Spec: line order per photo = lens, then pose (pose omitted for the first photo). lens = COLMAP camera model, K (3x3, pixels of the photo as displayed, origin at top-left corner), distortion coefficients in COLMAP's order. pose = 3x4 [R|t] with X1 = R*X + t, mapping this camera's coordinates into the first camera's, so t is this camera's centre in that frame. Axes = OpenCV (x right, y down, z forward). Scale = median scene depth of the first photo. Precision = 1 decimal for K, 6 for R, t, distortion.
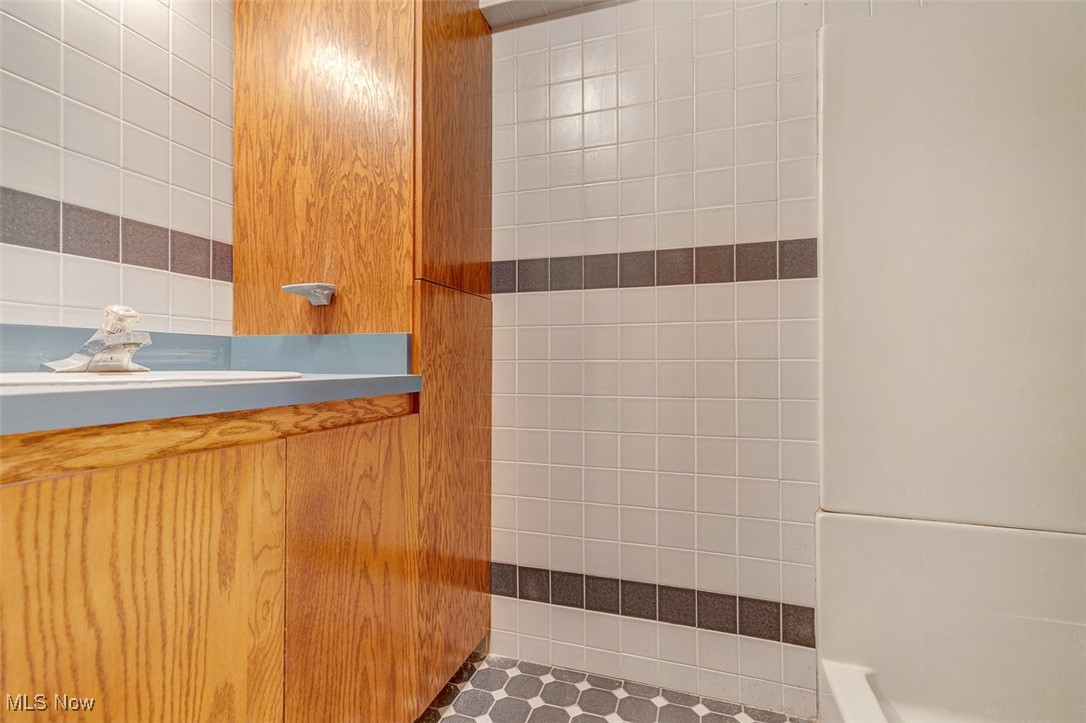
lens RADIAL K [[492.4, 0, 538.1], [0, 492.4, 359.2], [0, 0, 1]] dist [0.009597, -0.003243]
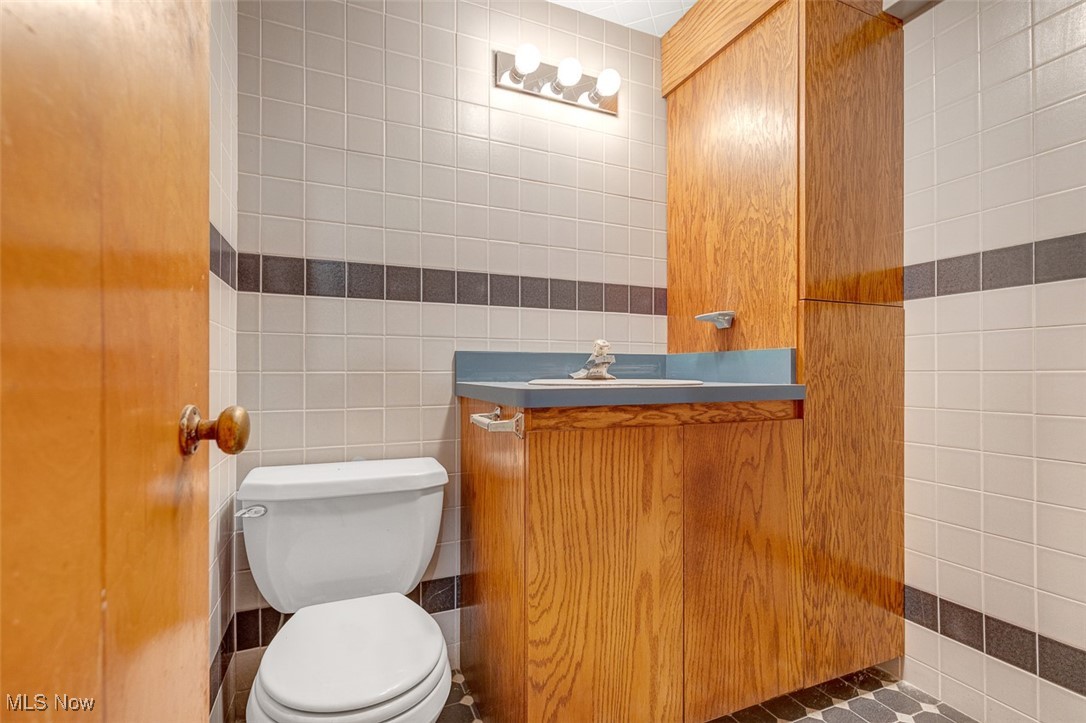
lens RADIAL K [[492.4, 0, 544.5], [0, 492.4, 368.8], [0, 0, 1]] dist [0.009597, -0.003243]
pose [[0.657550, -0.006337, -0.753384, 0.213040], [0.005740, 0.999978, -0.003401, -0.003716], [0.753389, -0.002088, 0.657572, -0.181183]]
